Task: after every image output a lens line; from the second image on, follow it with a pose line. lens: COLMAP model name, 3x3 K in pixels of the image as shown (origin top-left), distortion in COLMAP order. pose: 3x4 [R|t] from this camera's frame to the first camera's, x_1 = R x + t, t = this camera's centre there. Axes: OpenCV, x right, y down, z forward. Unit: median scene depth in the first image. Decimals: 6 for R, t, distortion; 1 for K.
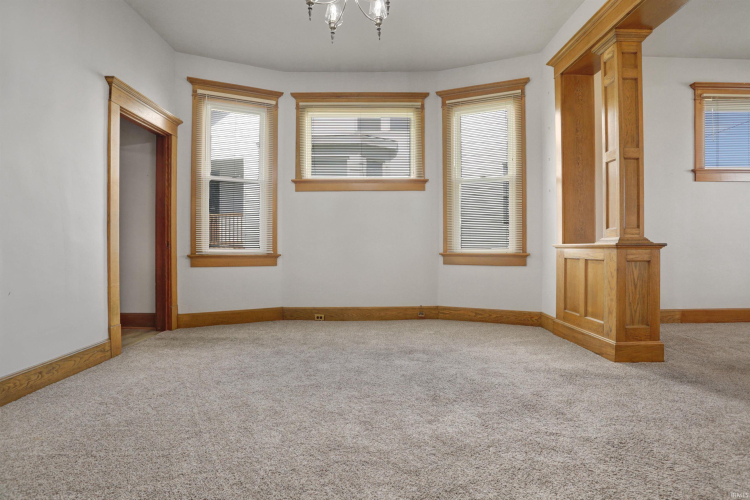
lens RADIAL K [[371.4, 0, 375.3], [0, 371.4, 245.5], [0, 0, 1]] dist [-0.073881, 0.028940]
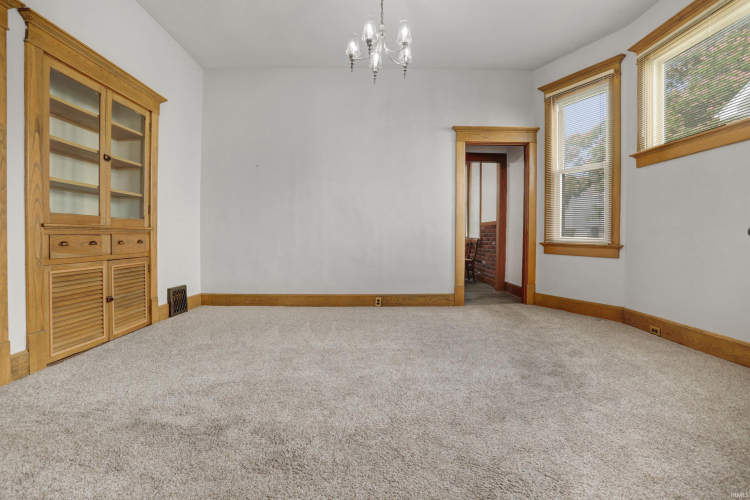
lens RADIAL K [[371.4, 0, 375.3], [0, 371.4, 245.5], [0, 0, 1]] dist [-0.073881, 0.028940]
pose [[-0.008474, 0.026754, -0.999606, 0.611684], [-0.003381, 0.999636, 0.026784, 0.004416], [0.999958, 0.003607, -0.008380, 0.461442]]
